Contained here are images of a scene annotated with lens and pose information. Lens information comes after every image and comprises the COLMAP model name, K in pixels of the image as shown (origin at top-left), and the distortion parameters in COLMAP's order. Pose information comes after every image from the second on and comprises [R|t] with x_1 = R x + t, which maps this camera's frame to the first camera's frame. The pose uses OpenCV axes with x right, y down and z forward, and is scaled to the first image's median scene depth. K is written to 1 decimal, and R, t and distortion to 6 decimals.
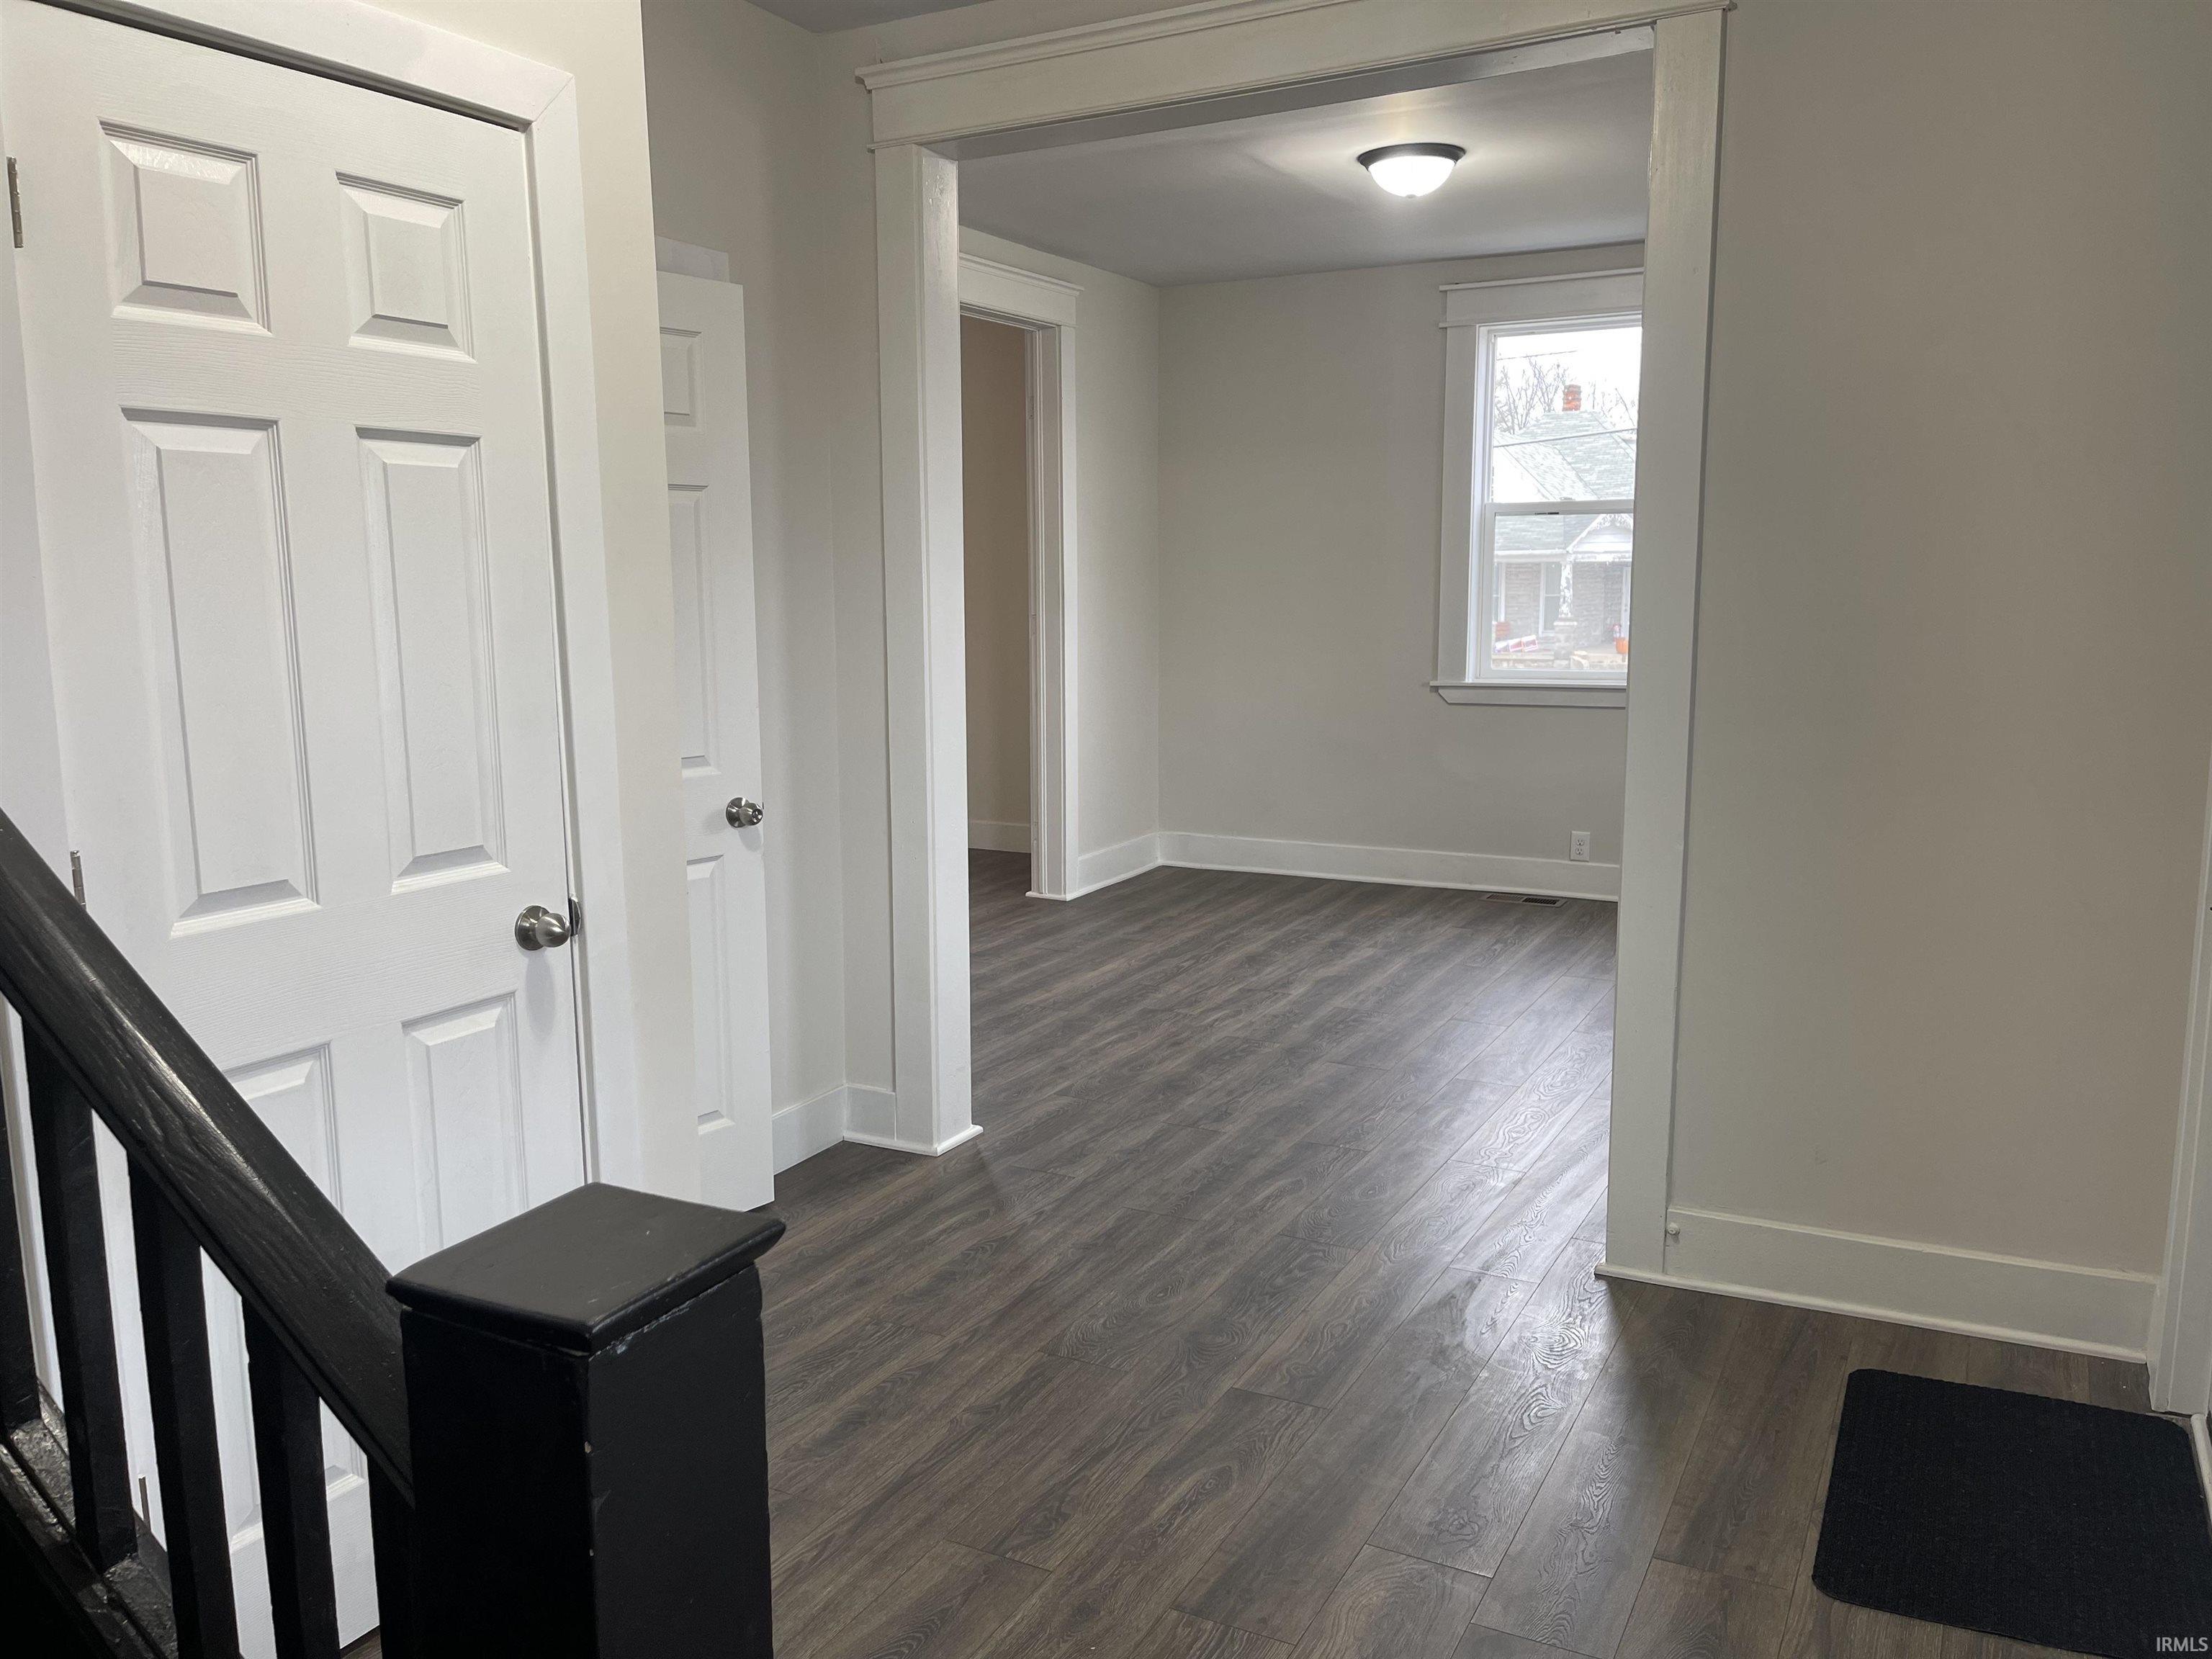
lens RADIAL K [[1668.2, 0, 1108.9], [0, 1668.2, 816.1], [0, 0, 1]] dist [0.068032, -0.058402]
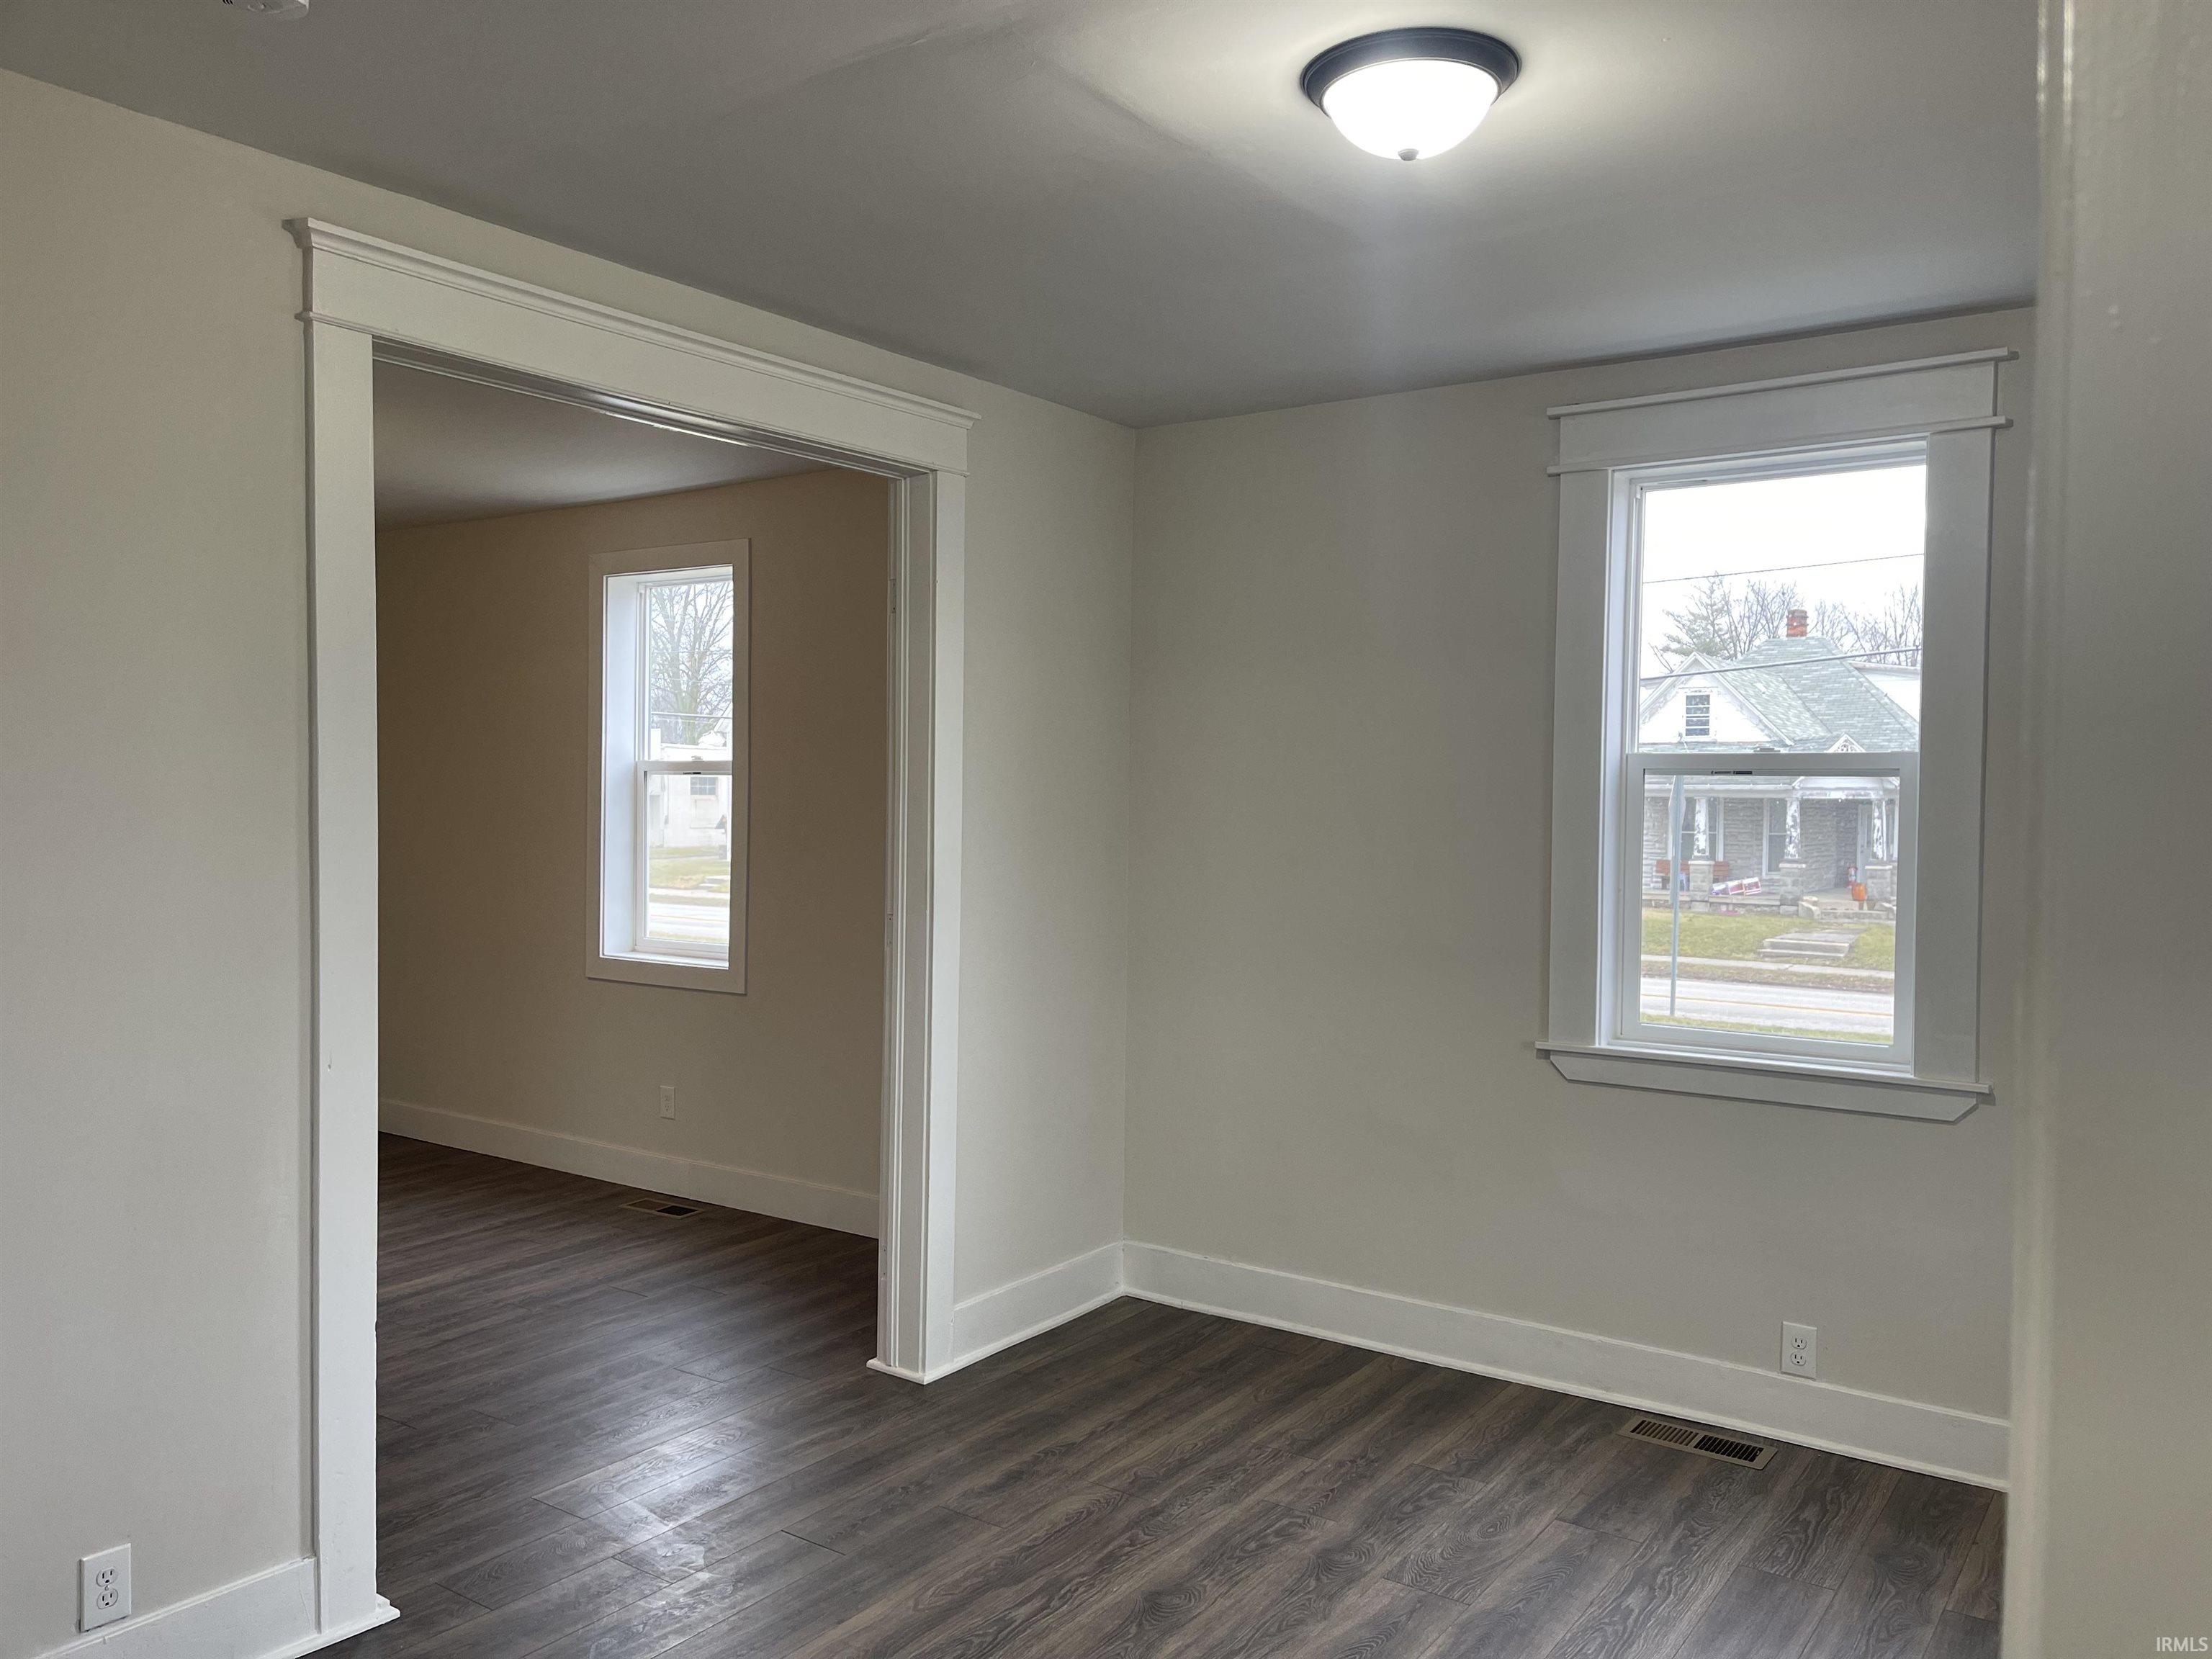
lens RADIAL K [[1643.6, 0, 1124.3], [0, 1643.6, 828.3], [0, 0, 1]] dist [0.055843, -0.063190]
pose [[0.992366, 0.022265, -0.121299, 0.111918], [-0.036726, 0.992296, -0.118320, -0.078875], [0.117731, 0.121871, 0.985539, 0.375123]]
